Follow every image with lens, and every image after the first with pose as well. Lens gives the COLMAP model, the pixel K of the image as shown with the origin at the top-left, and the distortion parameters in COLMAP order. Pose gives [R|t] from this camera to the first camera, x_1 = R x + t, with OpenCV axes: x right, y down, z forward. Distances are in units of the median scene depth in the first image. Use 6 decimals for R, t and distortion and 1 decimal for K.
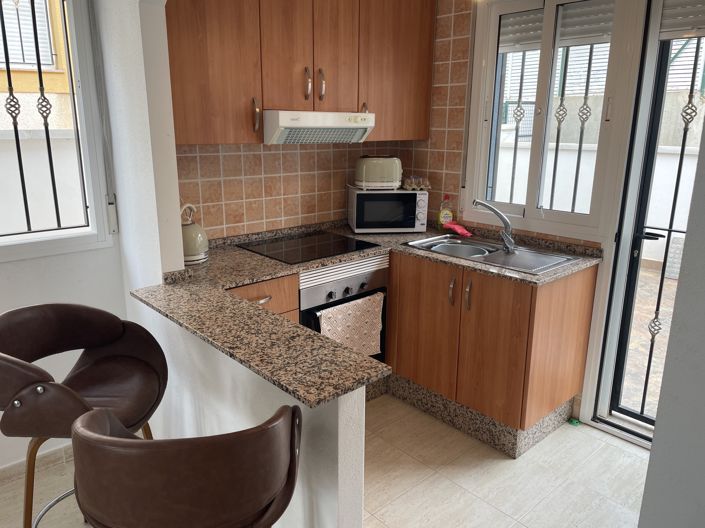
lens RADIAL K [[530.8, 0, 351.1], [0, 530.8, 262.7], [0, 0, 1]] dist [0.087494, -0.107274]
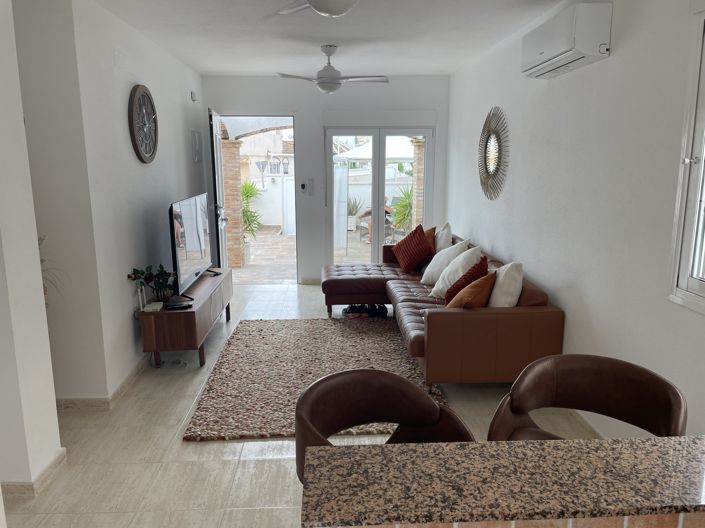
lens RADIAL K [[530.8, 0, 352.0], [0, 530.8, 263.0], [0, 0, 1]] dist [0.087494, -0.107274]
pose [[-0.647286, 0.141759, -0.748950, 0.499299], [-0.194136, 0.919494, 0.341823, -0.371246], [0.737111, 0.366655, -0.567655, 1.243765]]
